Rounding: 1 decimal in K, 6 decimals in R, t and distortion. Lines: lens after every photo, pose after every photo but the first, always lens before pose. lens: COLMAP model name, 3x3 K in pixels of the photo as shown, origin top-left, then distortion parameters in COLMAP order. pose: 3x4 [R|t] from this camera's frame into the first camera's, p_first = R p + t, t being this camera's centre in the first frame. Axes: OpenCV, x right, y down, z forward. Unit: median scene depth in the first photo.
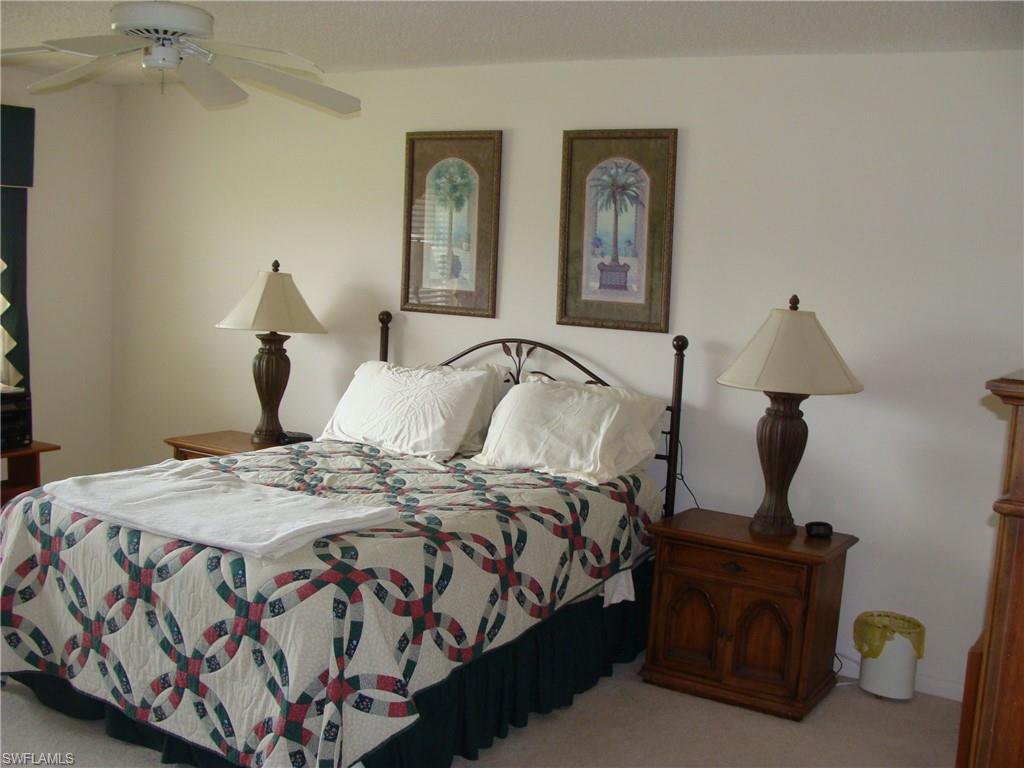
lens RADIAL K [[1174.7, 0, 514.5], [0, 1174.7, 414.2], [0, 0, 1]] dist [-0.209623, 0.278693]
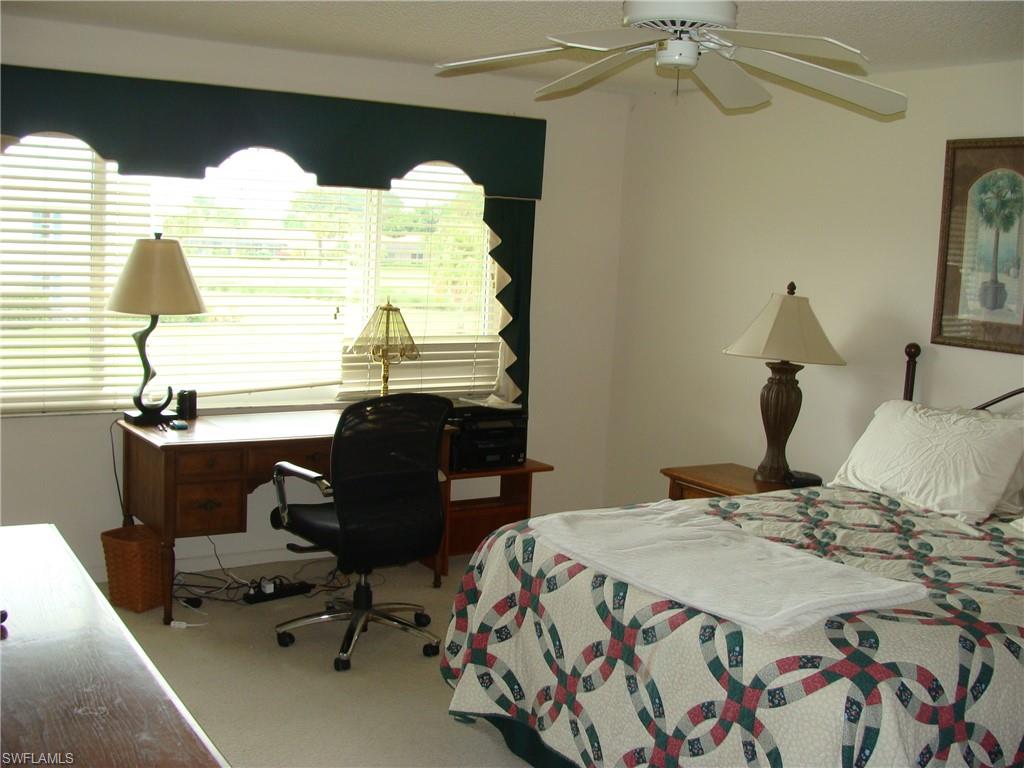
lens RADIAL K [[1174.7, 0, 514.5], [0, 1174.7, 414.2], [0, 0, 1]] dist [-0.209623, 0.278693]
pose [[0.911784, 0.058465, -0.406486, -0.041897], [-0.064041, 0.997947, -0.000115, -0.022264], [0.405645, 0.026137, 0.913657, 0.125258]]
